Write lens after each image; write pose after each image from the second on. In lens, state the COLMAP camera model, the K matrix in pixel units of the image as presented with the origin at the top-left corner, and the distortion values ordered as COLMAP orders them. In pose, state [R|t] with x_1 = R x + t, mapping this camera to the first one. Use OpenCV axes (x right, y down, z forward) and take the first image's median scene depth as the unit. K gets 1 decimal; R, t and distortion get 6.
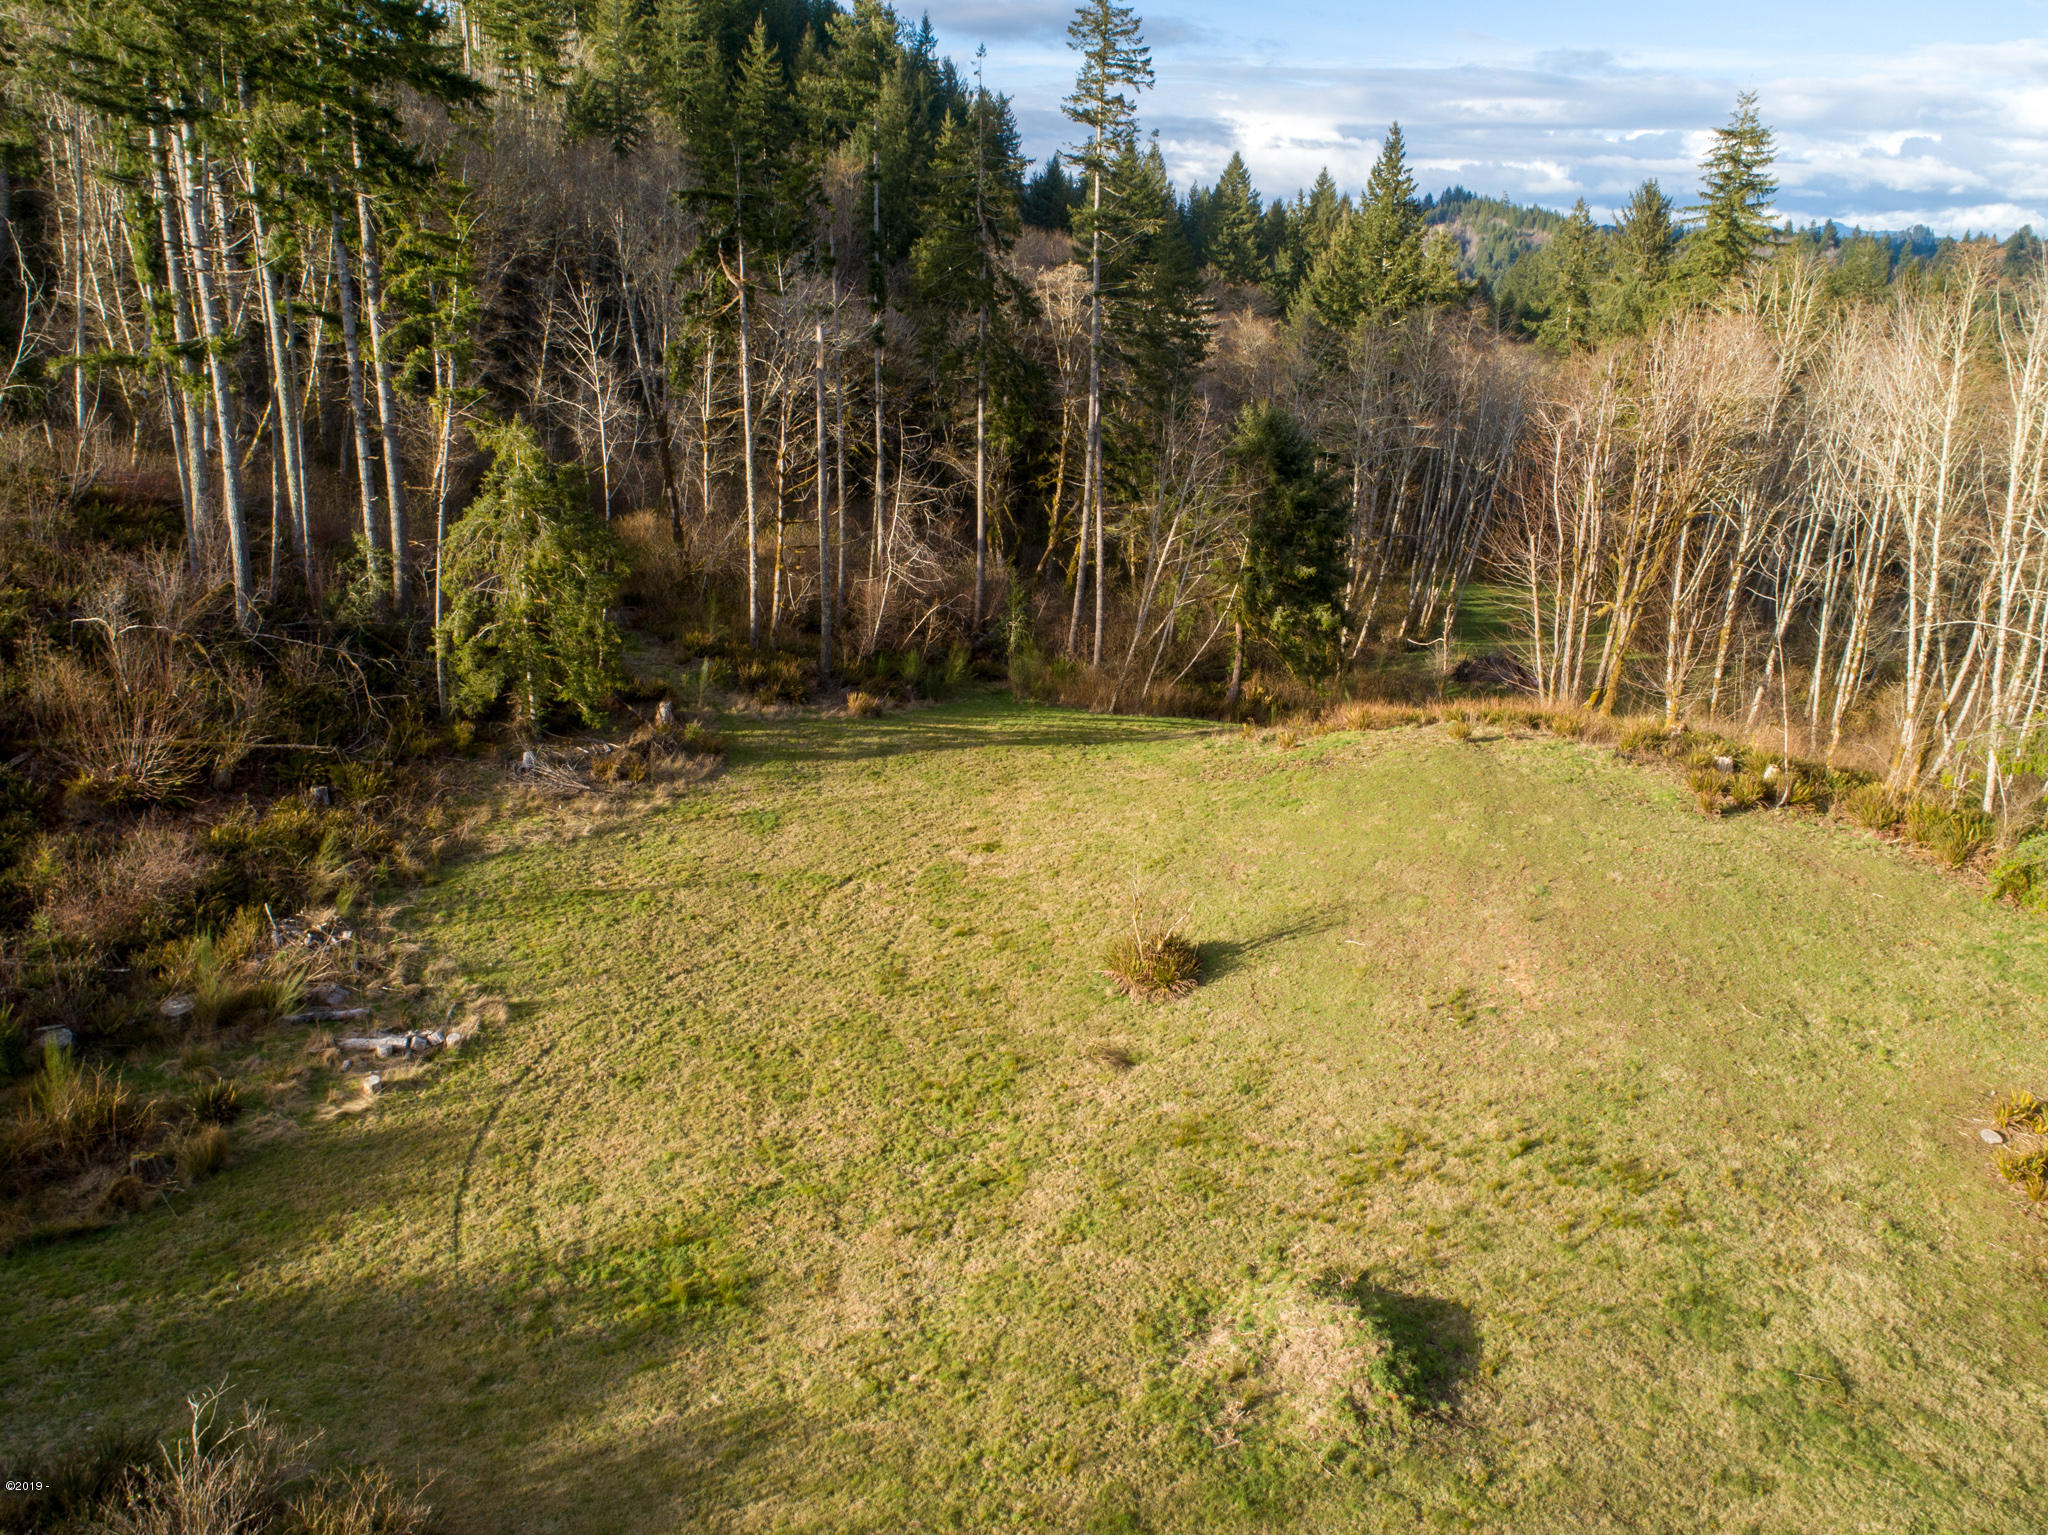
lens RADIAL K [[1548.4, 0, 1016.4], [0, 1548.4, 764.0], [0, 0, 1]] dist [-0.025326, 0.007210]
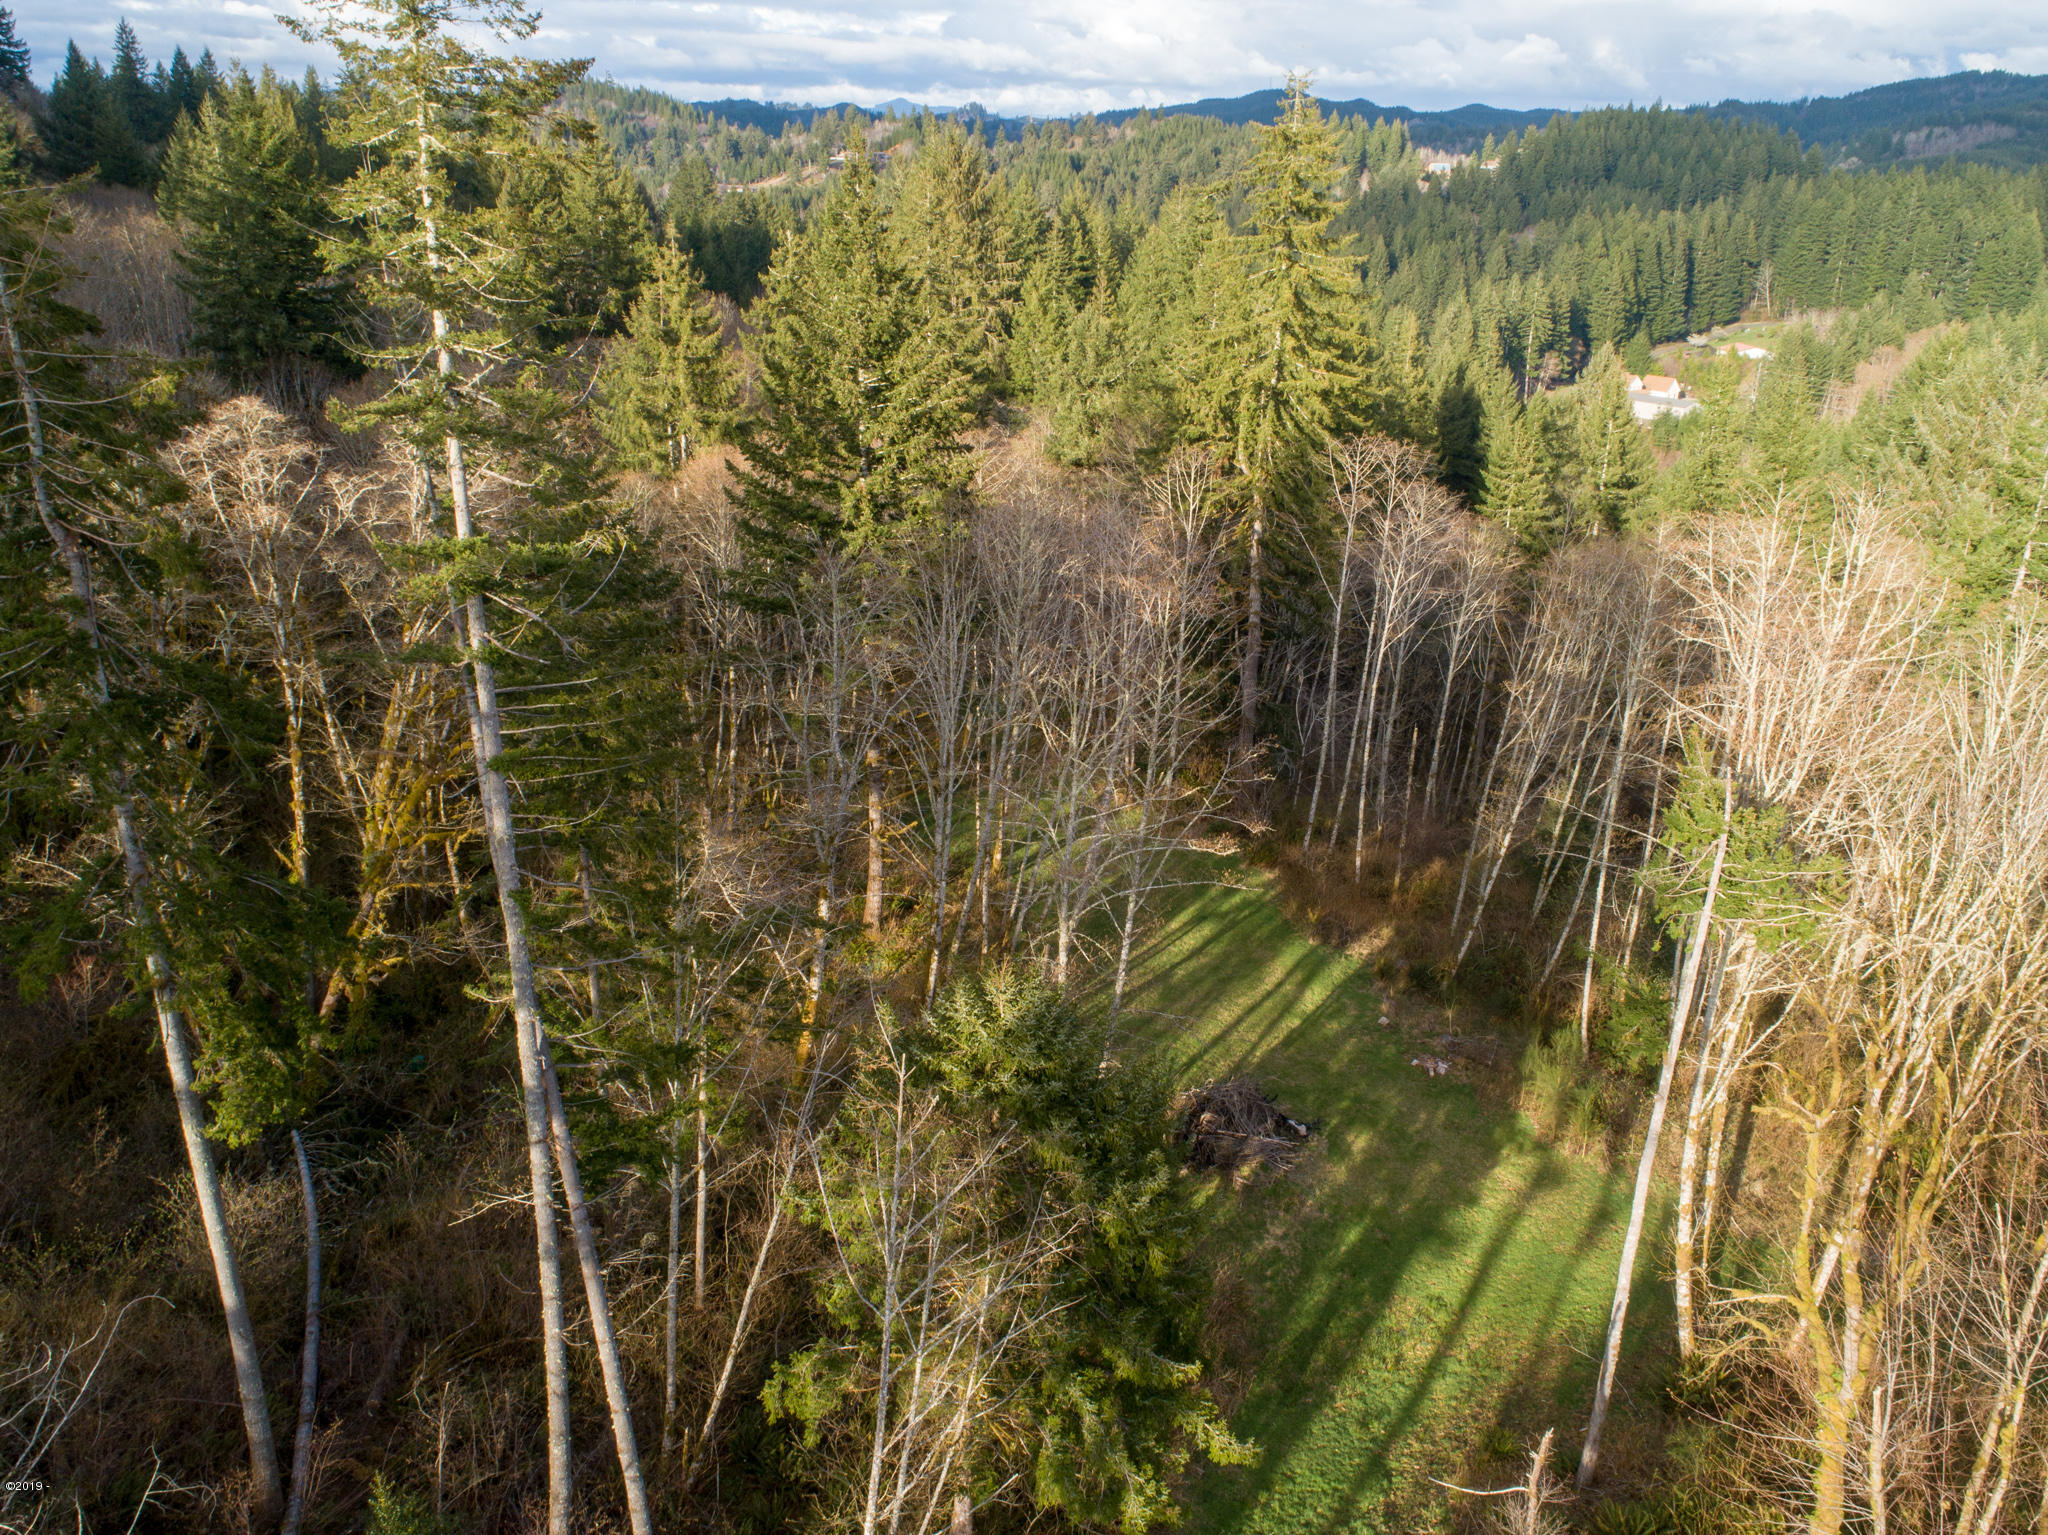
lens RADIAL K [[1548.4, 0, 1016.4], [0, 1548.4, 764.0], [0, 0, 1]] dist [-0.025326, 0.007210]
pose [[0.859706, -0.192033, 0.473317, -0.023041], [0.157910, 0.981166, 0.111258, -0.587561], [-0.485767, -0.020908, 0.873838, 1.157454]]
